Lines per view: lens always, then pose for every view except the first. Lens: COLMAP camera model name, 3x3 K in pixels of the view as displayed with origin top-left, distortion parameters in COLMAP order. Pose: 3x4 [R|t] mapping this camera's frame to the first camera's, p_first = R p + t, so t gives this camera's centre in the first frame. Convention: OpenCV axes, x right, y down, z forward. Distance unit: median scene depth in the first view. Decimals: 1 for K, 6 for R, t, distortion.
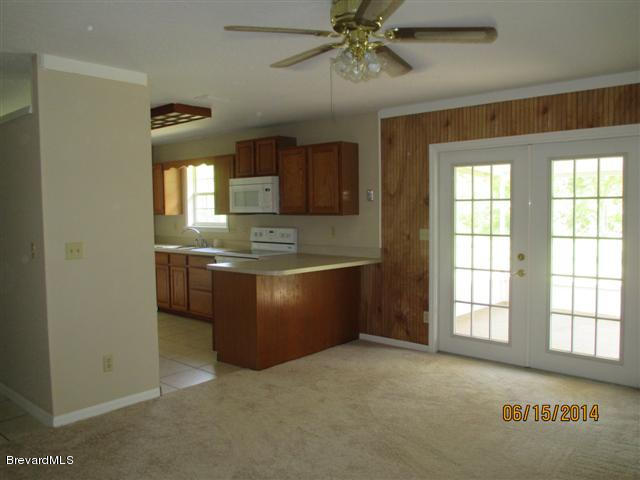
lens RADIAL K [[540.2, 0, 320.0], [0, 540.2, 240.0], [0, 0, 1]] dist [-0.002208, -0.001427]
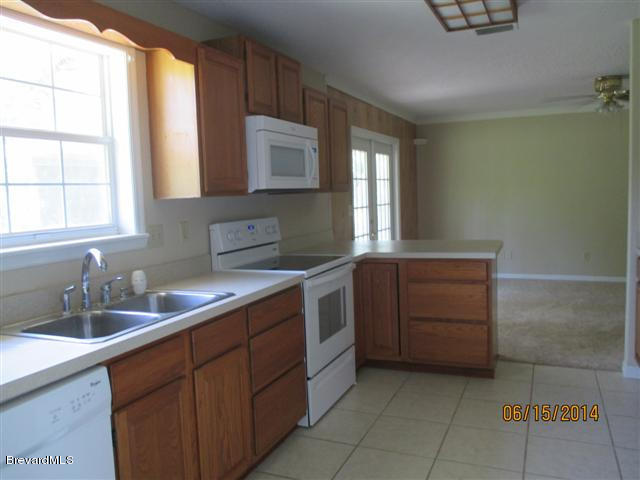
lens RADIAL K [[540.2, 0, 320.0], [0, 540.2, 240.0], [0, 0, 1]] dist [-0.002208, -0.001427]
pose [[-0.327001, -0.072288, 0.942255, -0.626122], [0.097064, 0.989228, 0.109576, -0.055404], [-0.940026, 0.127290, -0.316462, 1.127194]]
